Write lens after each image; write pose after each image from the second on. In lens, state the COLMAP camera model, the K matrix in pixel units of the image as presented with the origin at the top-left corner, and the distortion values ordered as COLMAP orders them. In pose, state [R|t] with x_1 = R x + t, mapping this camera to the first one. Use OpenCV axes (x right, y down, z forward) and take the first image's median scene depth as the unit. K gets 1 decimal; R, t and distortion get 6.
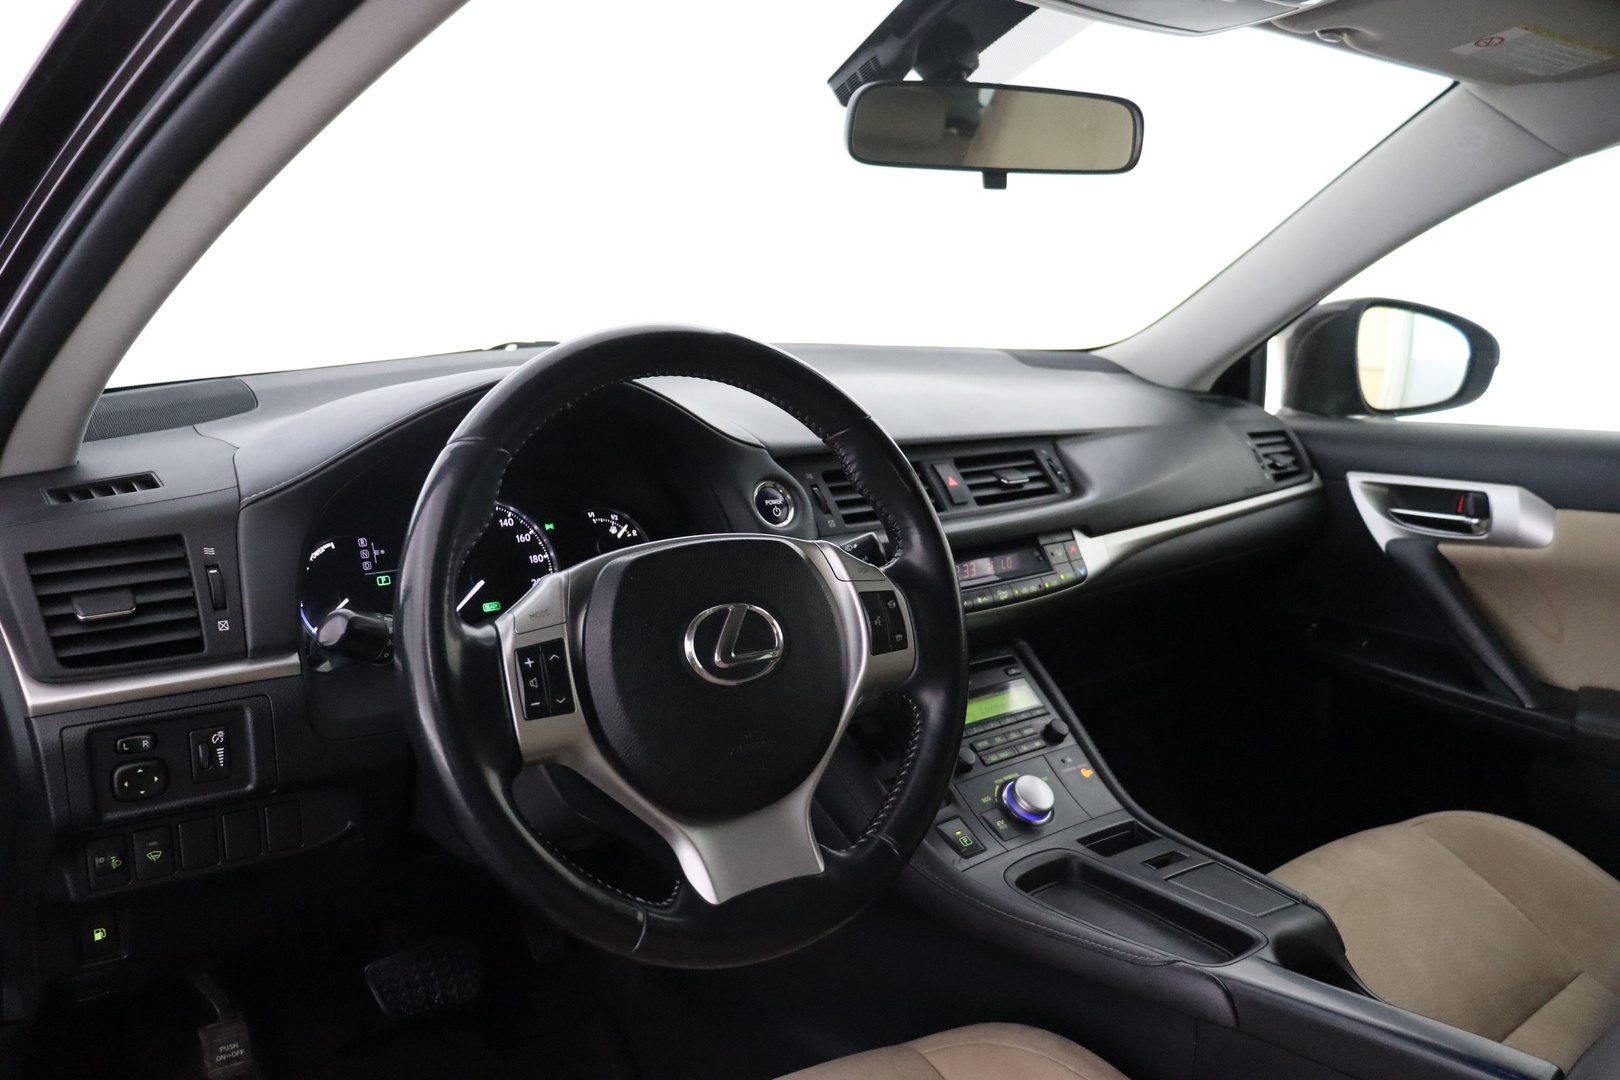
lens RADIAL K [[1385.6, 0, 816.3], [0, 1385.6, 542.5], [0, 0, 1]] dist [0.005656, 0.002228]
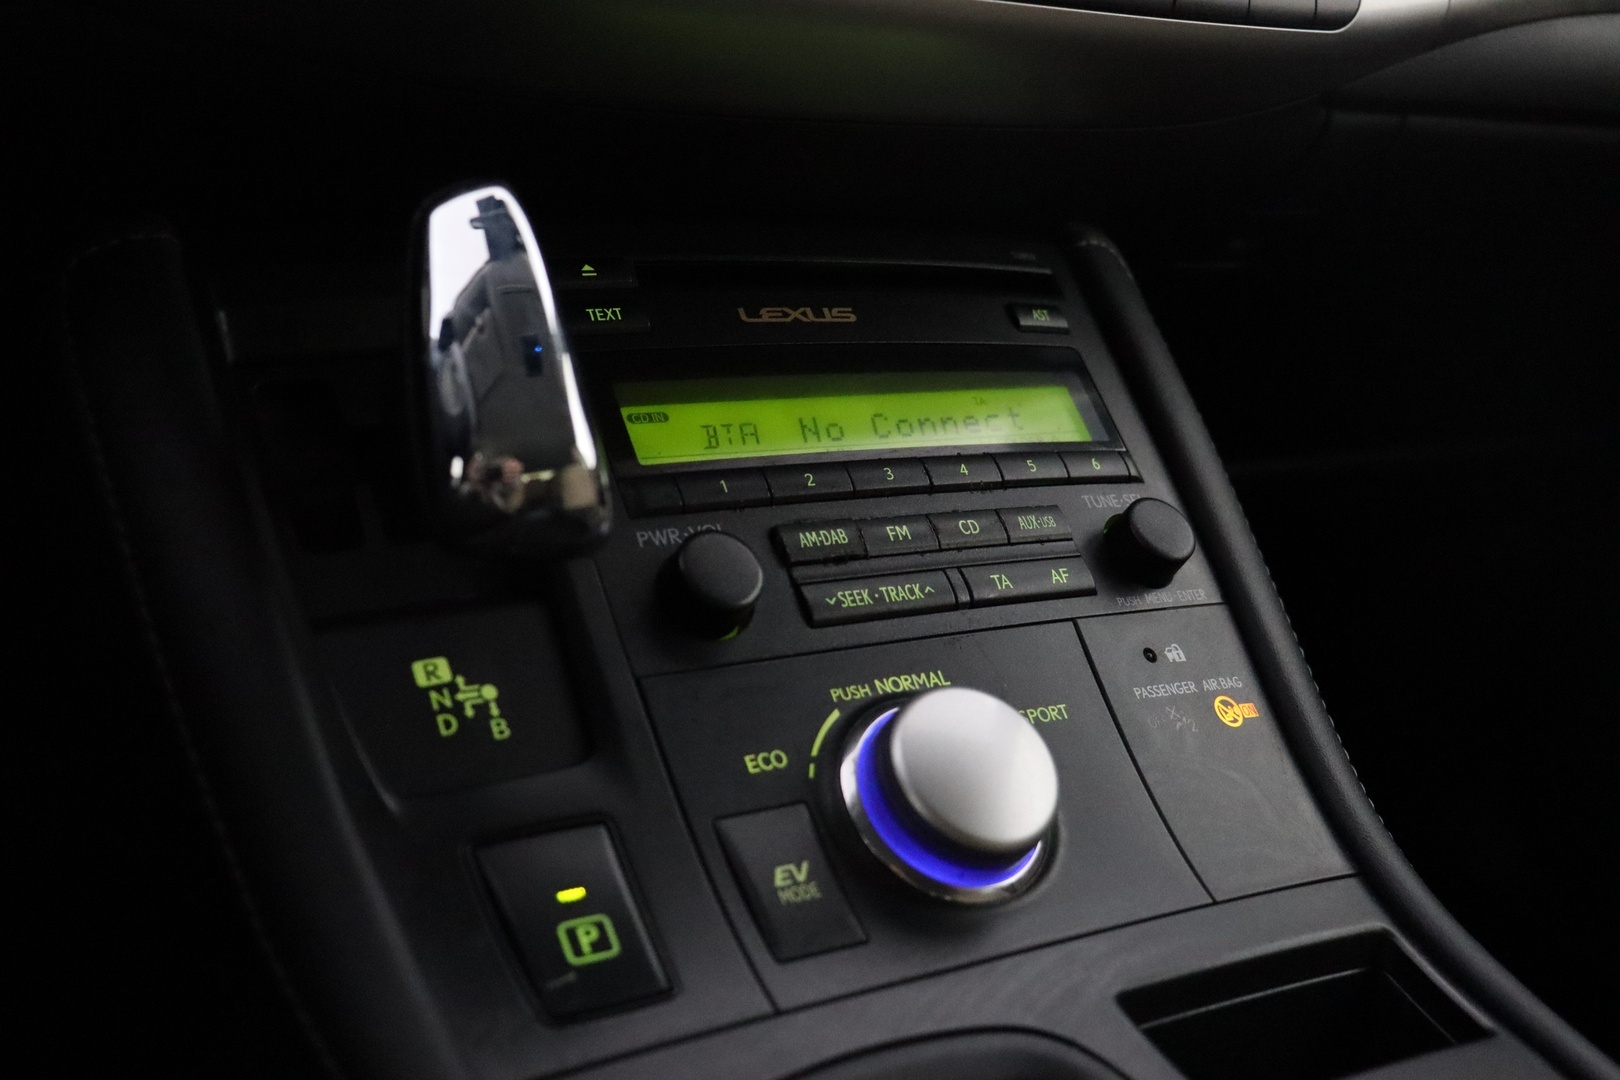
lens RADIAL K [[1755.4, 0, 807.2], [0, 1755.4, 534.7], [0, 0, 1]] dist [-0.017060, 0.000000]
pose [[0.984006, 0.145780, -0.102377, 0.145721], [-0.132891, 0.983456, 0.123104, 0.103759], [0.118630, -0.107530, 0.987099, 0.671116]]
